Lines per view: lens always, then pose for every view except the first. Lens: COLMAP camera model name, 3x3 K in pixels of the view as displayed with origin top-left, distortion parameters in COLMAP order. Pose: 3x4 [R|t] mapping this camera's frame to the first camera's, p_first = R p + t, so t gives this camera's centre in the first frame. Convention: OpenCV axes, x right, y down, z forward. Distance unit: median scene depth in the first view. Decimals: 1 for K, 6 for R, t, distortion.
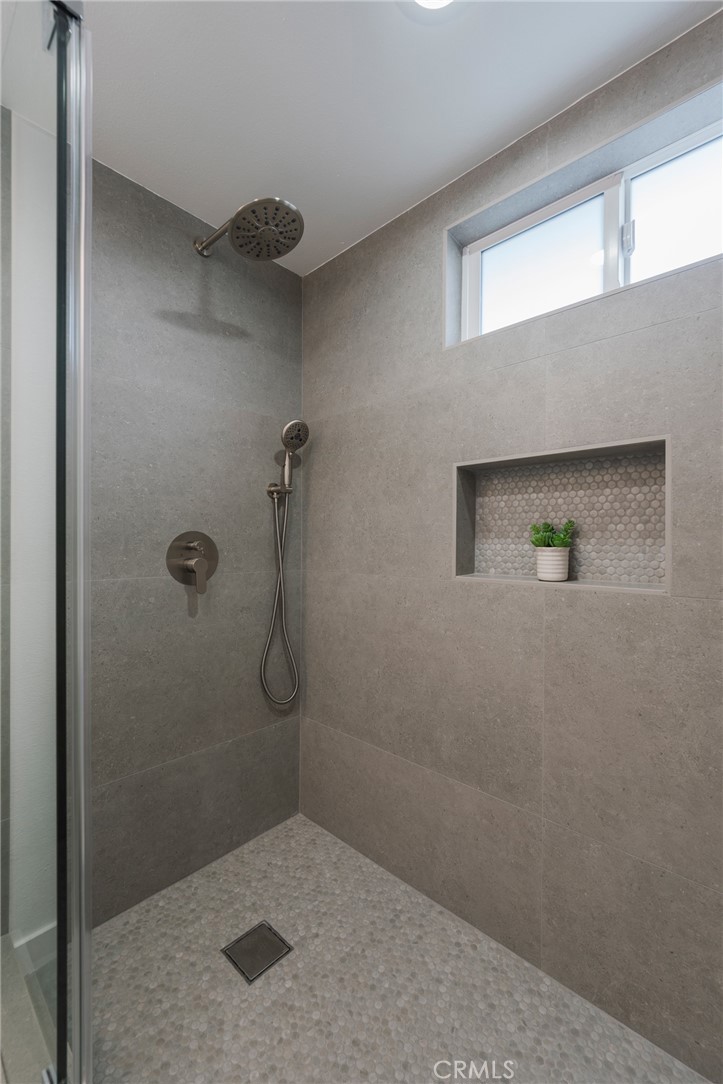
lens RADIAL K [[437.8, 0, 366.0], [0, 437.8, 547.7], [0, 0, 1]] dist [-0.002794, 0.000482]
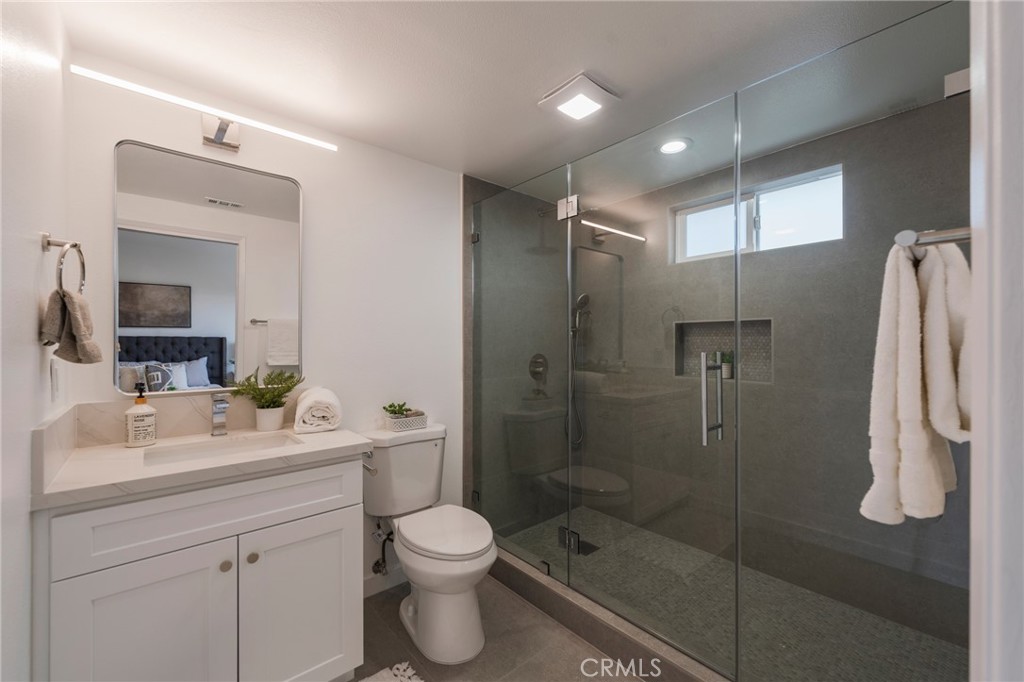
lens RADIAL K [[413.6, 0, 508.8], [0, 413.6, 343.5], [0, 0, 1]] dist [-0.002794, 0.000482]
pose [[0.994308, -0.007412, -0.106290, -0.359832], [0.006805, 0.999958, -0.006068, -0.081458], [0.106330, 0.005311, 0.994317, -1.004865]]
